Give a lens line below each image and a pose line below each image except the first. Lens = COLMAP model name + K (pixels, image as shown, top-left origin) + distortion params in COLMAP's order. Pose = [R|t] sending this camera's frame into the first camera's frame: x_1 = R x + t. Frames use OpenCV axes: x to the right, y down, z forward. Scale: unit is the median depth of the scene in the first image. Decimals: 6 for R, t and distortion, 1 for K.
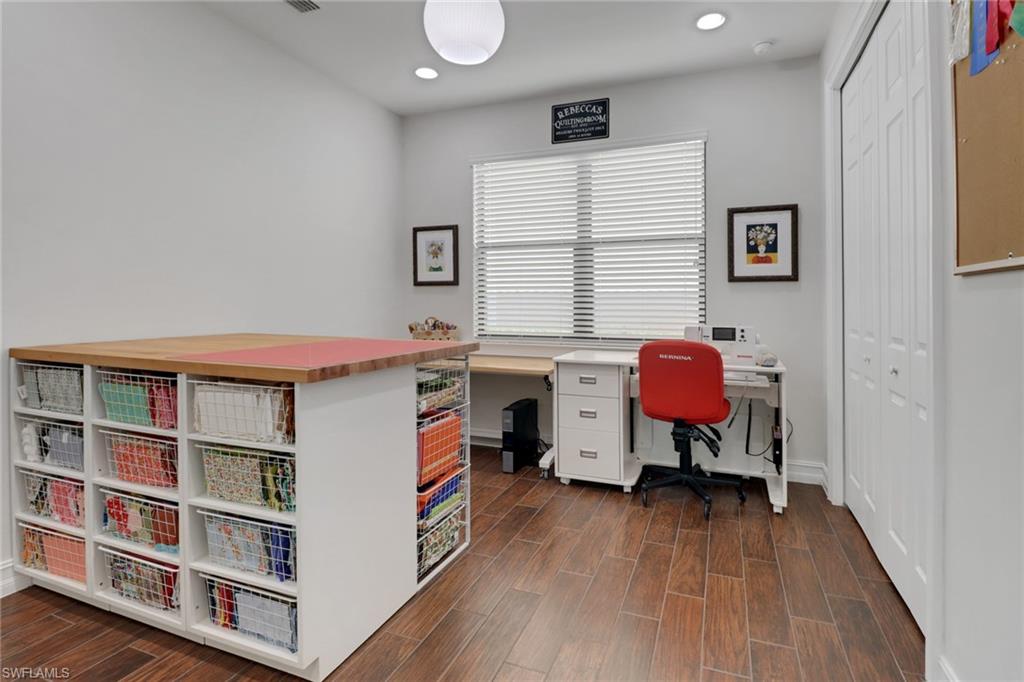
lens RADIAL K [[490.8, 0, 515.0], [0, 490.8, 320.9], [0, 0, 1]] dist [-0.005909, -0.009773]
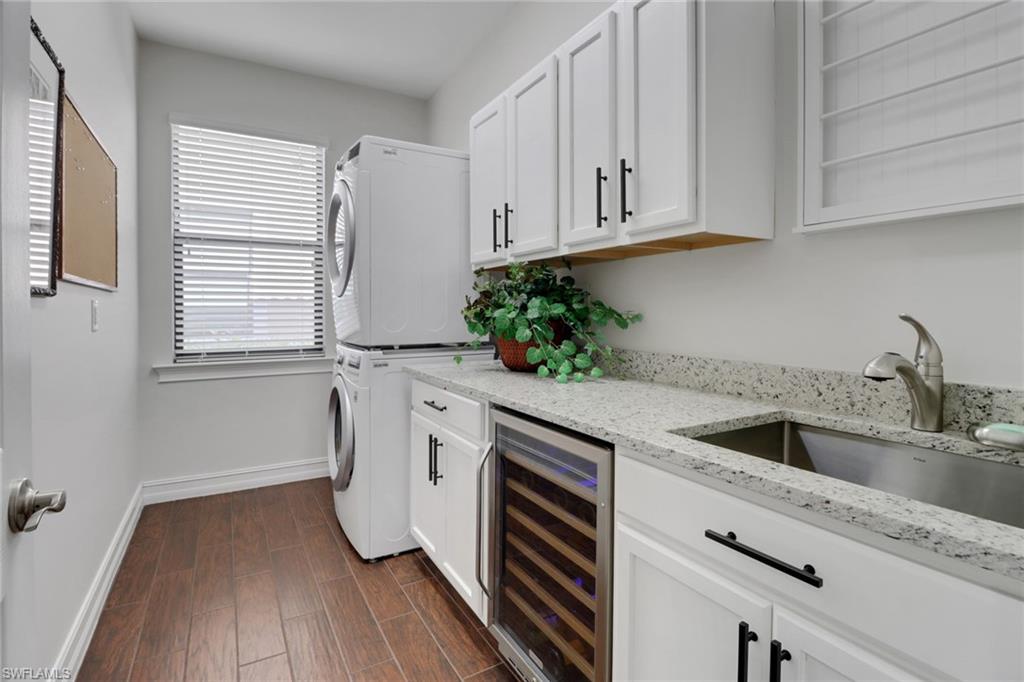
lens RADIAL K [[490.8, 0, 515.0], [0, 490.8, 320.9], [0, 0, 1]] dist [-0.005909, -0.009773]
pose [[0.594466, -0.022764, 0.803798, -0.355409], [0.035465, 0.999369, 0.002073, -0.007577], [-0.803338, 0.027275, 0.594898, 0.154699]]
